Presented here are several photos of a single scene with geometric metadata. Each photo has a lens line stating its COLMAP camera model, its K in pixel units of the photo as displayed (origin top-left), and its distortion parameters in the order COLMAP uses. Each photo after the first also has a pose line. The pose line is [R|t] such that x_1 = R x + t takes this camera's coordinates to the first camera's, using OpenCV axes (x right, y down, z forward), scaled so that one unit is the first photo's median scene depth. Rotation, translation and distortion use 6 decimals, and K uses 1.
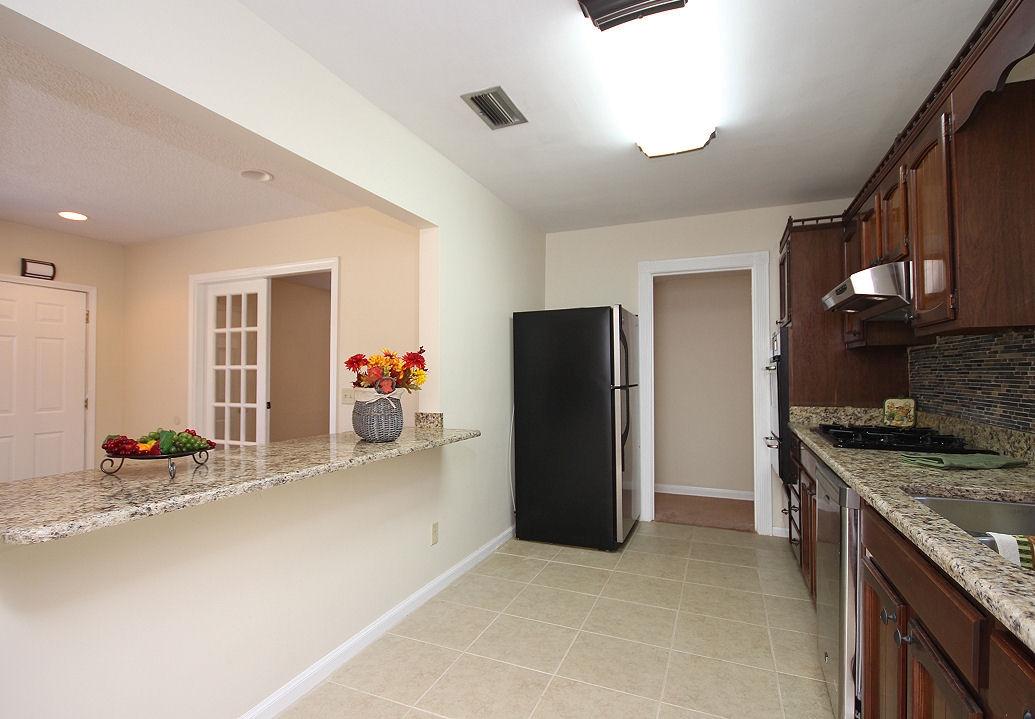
lens RADIAL K [[495.7, 0, 517.5], [0, 495.7, 359.5], [0, 0, 1]] dist [0.010107, -0.011227]
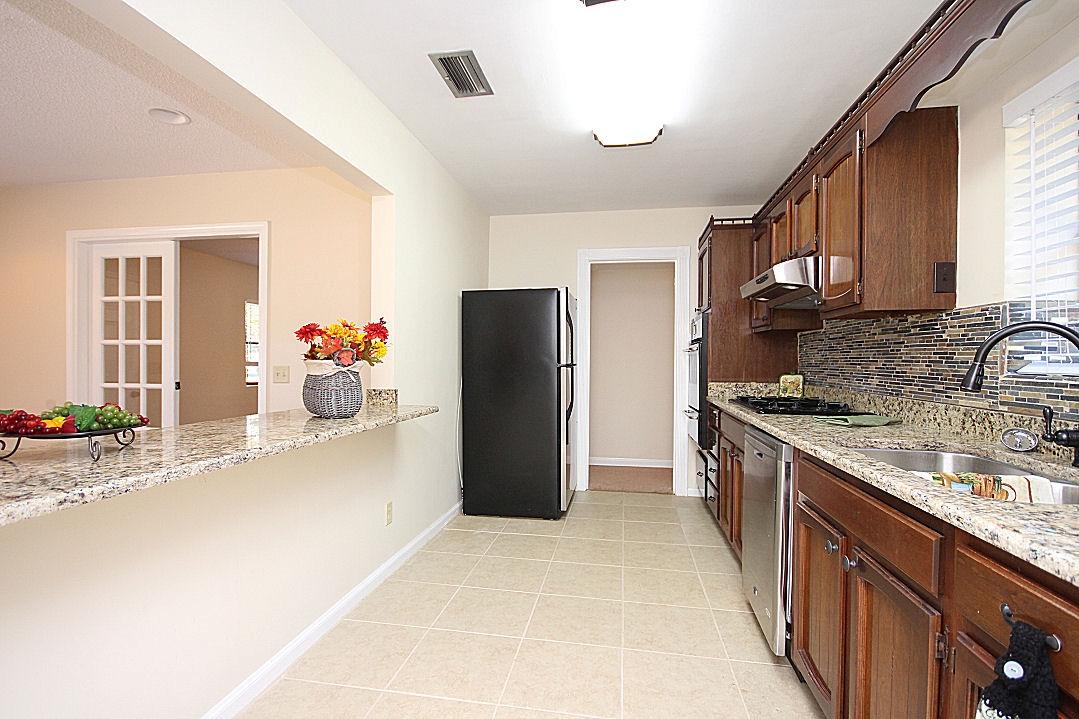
lens RADIAL K [[470.4, 0, 544.8], [0, 470.4, 362.8], [0, 0, 1]] dist [-0.000029, -0.000078]
pose [[0.970390, 0.005164, 0.241490, -0.103229], [-0.012331, 0.999527, 0.028174, 0.029553], [-0.241230, -0.030317, 0.969994, 0.048539]]
